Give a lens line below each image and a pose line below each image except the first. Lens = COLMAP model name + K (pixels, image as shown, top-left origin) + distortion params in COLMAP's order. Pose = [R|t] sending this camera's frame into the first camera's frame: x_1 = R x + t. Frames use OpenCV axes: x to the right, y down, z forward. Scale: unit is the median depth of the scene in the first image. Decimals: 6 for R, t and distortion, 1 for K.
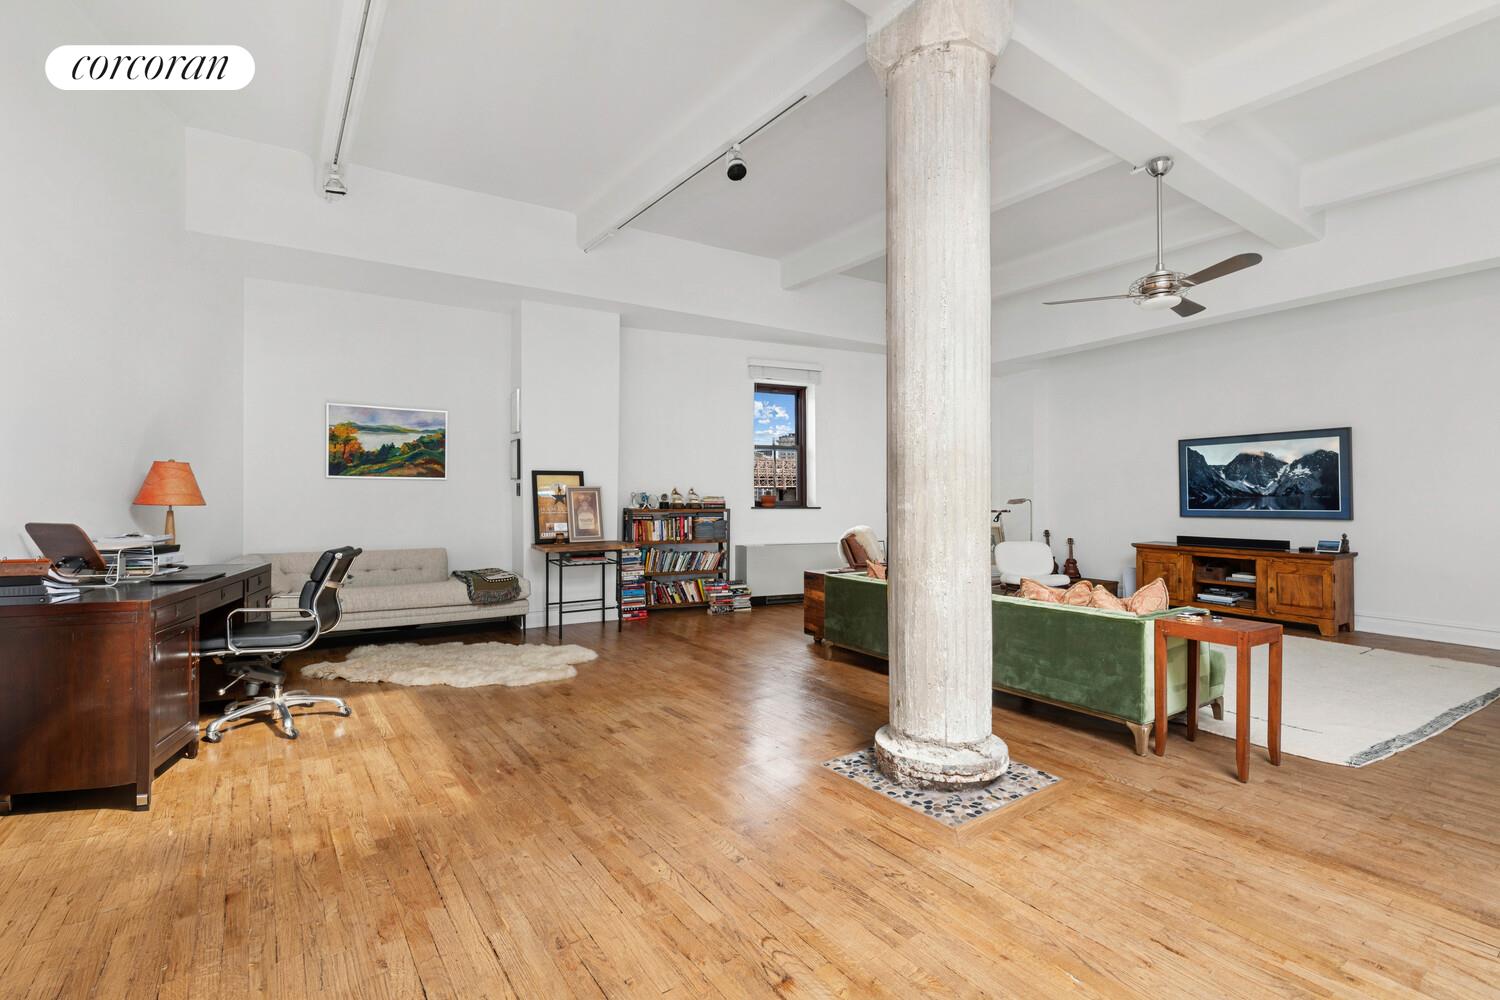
lens RADIAL K [[662.0, 0, 744.2], [0, 662.0, 505.6], [0, 0, 1]] dist [0.002126, 0.000183]
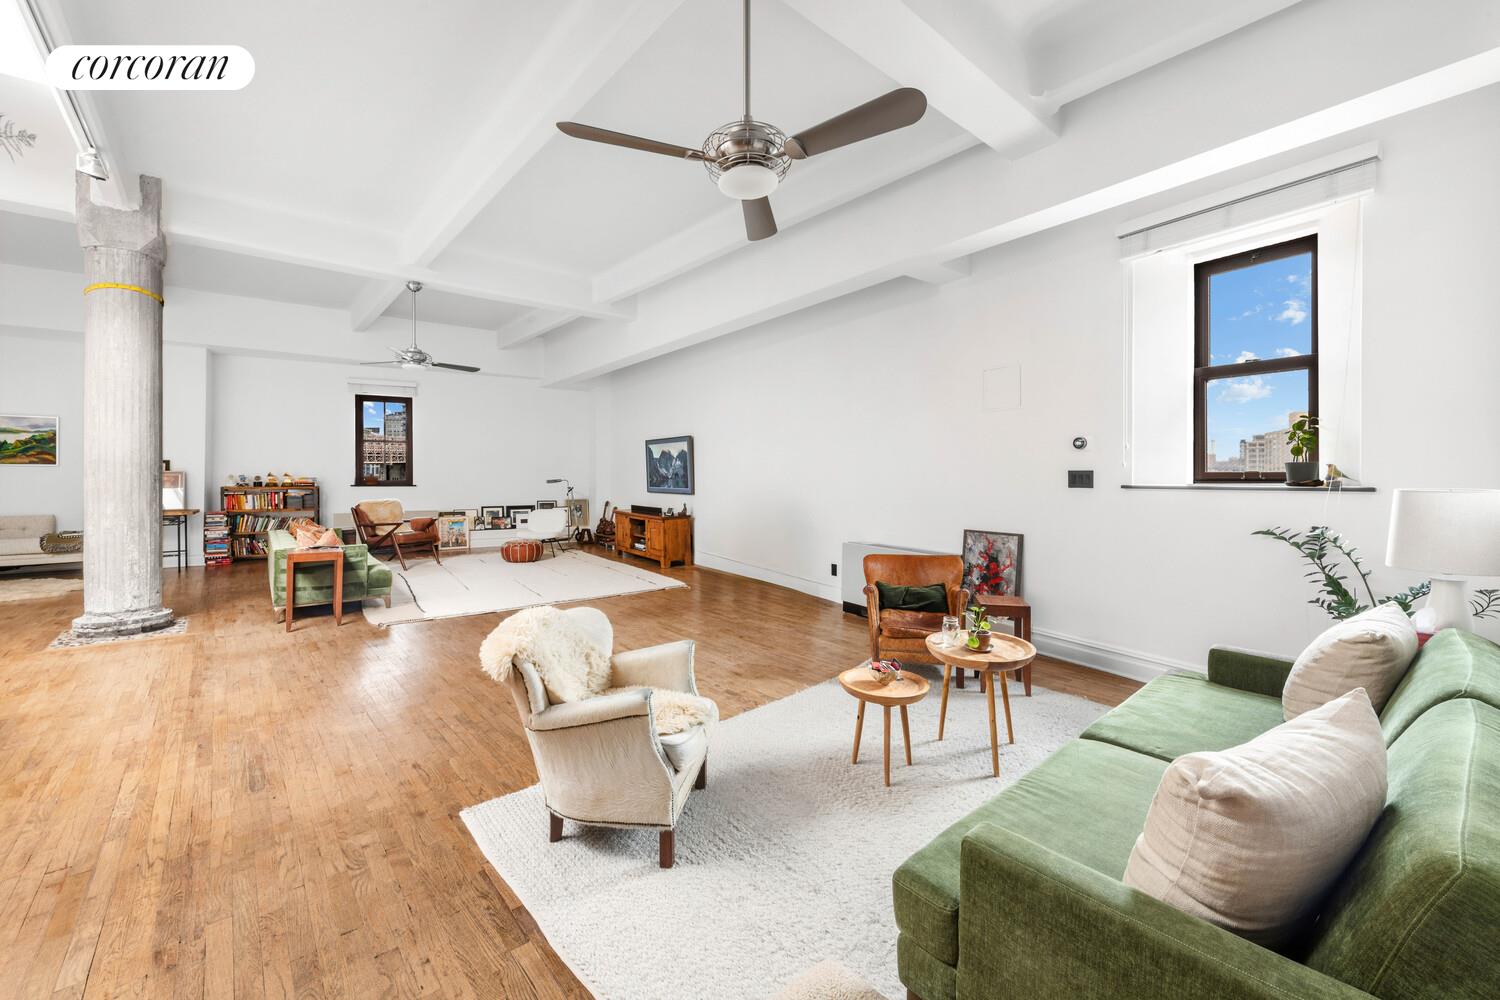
lens RADIAL K [[591.1, 0, 758.5], [0, 591.1, 481.1], [0, 0, 1]] dist [0.005414, -0.001340]
pose [[0.995068, 0.001716, 0.099177, 0.882435], [-0.001899, 0.999997, 0.001750, -0.012118], [-0.099173, -0.001930, 0.995068, -0.385752]]
